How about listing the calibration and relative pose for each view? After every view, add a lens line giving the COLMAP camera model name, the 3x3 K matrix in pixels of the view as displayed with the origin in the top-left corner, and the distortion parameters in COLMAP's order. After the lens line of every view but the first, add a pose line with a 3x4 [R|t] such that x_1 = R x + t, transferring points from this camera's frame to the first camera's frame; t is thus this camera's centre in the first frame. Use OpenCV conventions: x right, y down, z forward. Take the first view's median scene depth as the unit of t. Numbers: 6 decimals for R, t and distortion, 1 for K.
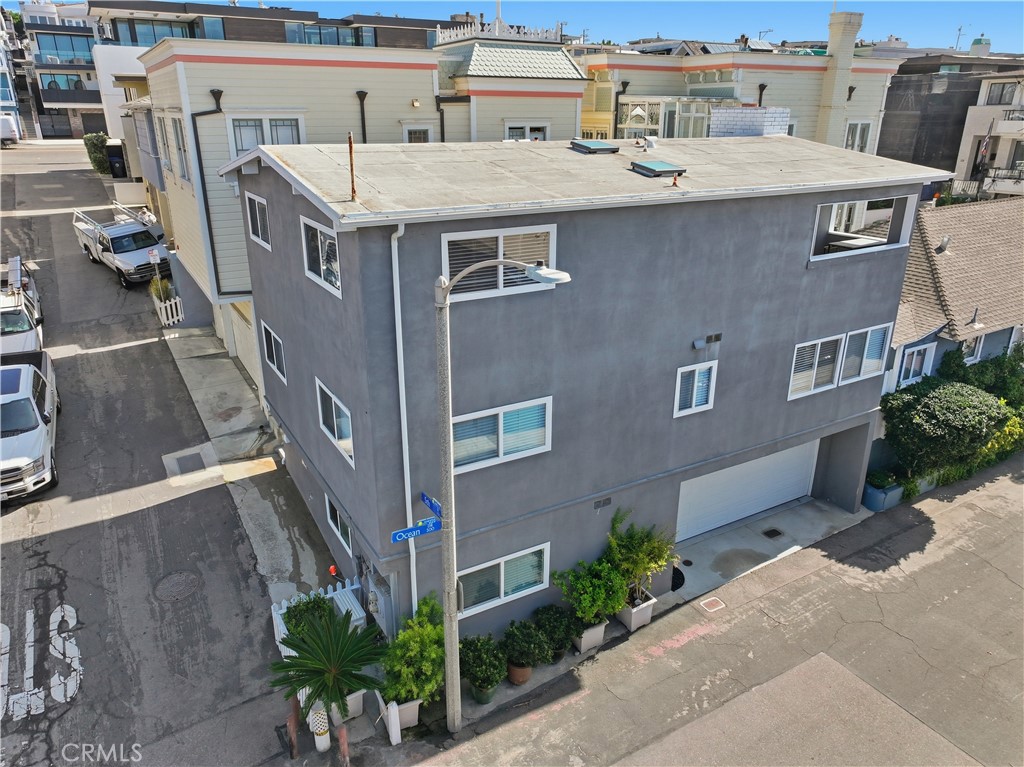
lens RADIAL K [[712.2, 0, 509.4], [0, 712.2, 386.3], [0, 0, 1]] dist [0.002110, 0.011315]
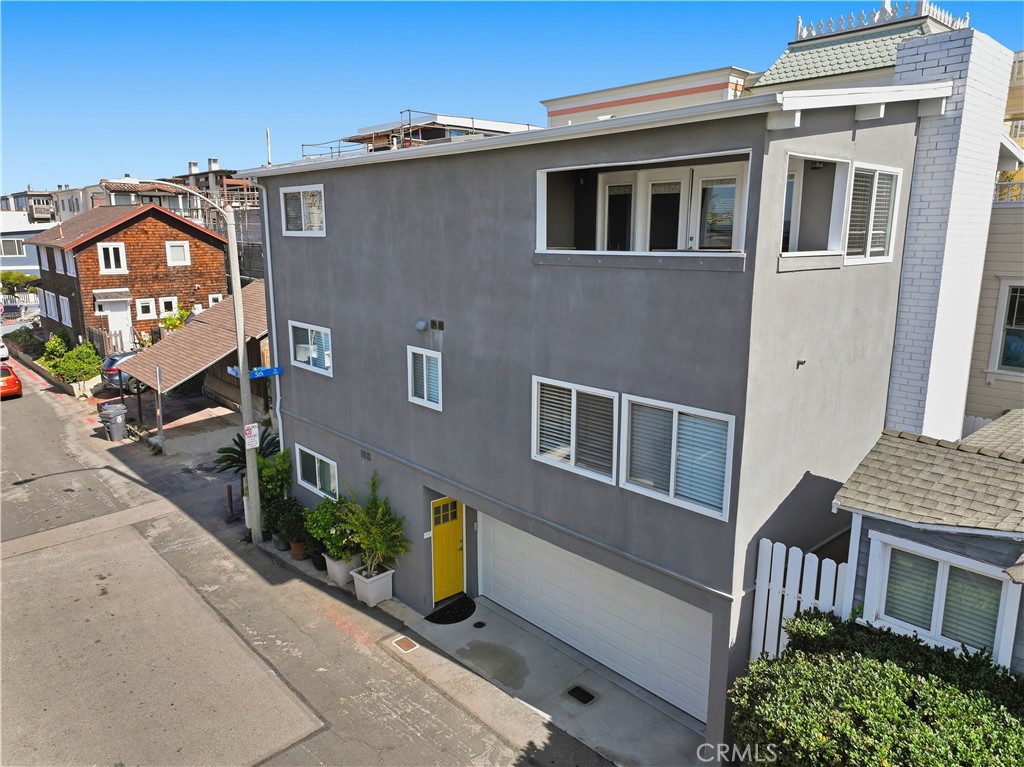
lens RADIAL K [[712.2, 0, 511.9], [0, 712.2, 382.7], [0, 0, 1]] dist [0.002110, 0.011315]
pose [[0.219446, 0.209820, -0.952795, 1.157543], [-0.351538, 0.928006, 0.123396, -0.142066], [0.910090, 0.307865, 0.277407, 0.866332]]
